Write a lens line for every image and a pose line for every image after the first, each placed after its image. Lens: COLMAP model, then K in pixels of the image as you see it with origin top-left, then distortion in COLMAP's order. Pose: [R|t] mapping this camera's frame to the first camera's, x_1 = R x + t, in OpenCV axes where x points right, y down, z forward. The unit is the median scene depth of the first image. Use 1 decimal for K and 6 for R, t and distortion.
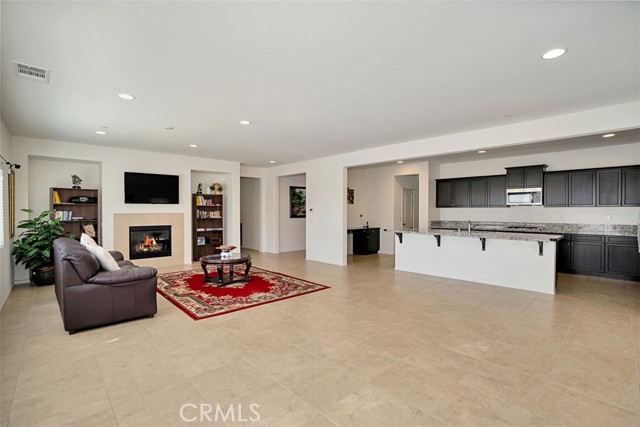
lens RADIAL K [[296.5, 0, 321.5], [0, 296.5, 213.1], [0, 0, 1]] dist [-0.051824, 0.013328]
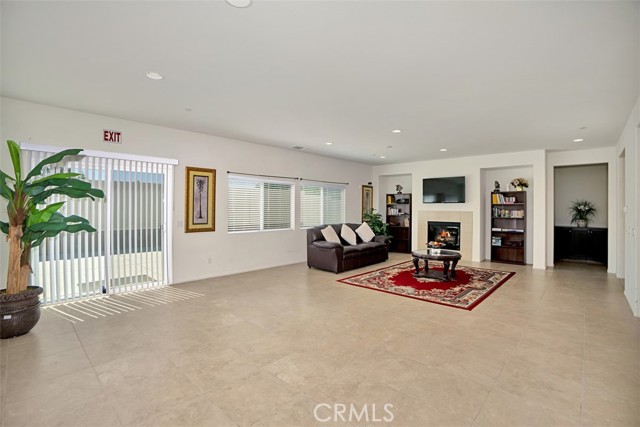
lens RADIAL K [[296.5, 0, 318.1], [0, 296.5, 202.1], [0, 0, 1]] dist [-0.051824, 0.013328]
pose [[0.055641, -0.014747, -0.998342, 0.622470], [-0.017645, 0.999720, -0.015751, -0.008206], [0.998295, 0.018492, 0.055365, 0.462325]]
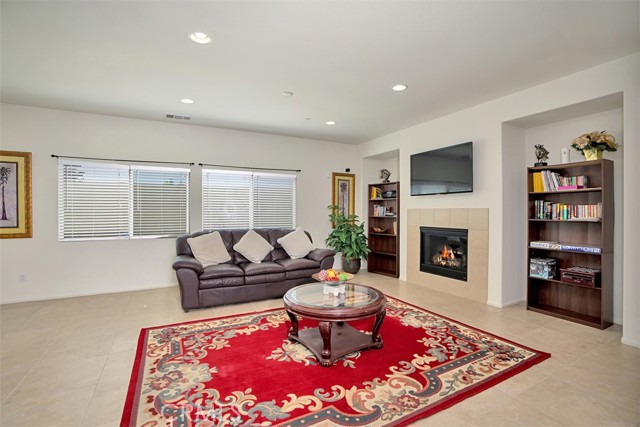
lens RADIAL K [[296.5, 0, 317.4], [0, 296.5, 212.2], [0, 0, 1]] dist [-0.051824, 0.013328]
pose [[-0.267025, 0.006144, -0.963670, 0.142733], [-0.007500, 0.999936, 0.008453, 0.005304], [0.963660, 0.009485, -0.266962, 0.980951]]
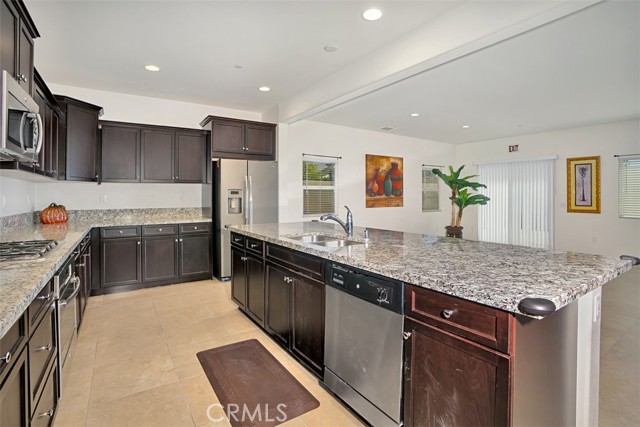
lens RADIAL K [[296.5, 0, 338.0], [0, 296.5, 195.0], [0, 0, 1]] dist [-0.051824, 0.013328]
pose [[-0.991148, -0.002991, 0.132724, 0.430609], [-0.001677, 0.999948, 0.010010, 0.003800], [-0.132748, 0.009699, -0.991102, 1.245180]]
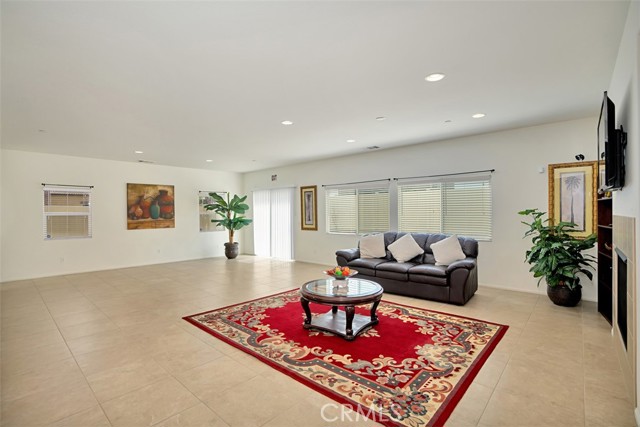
lens RADIAL K [[296.5, 0, 320.3], [0, 296.5, 210.8], [0, 0, 1]] dist [-0.051824, 0.013328]
pose [[-0.995999, 0.009845, -0.088818, -0.202482], [0.009773, 0.999951, 0.001245, -0.011471], [0.088826, 0.000372, -0.996047, 1.437521]]
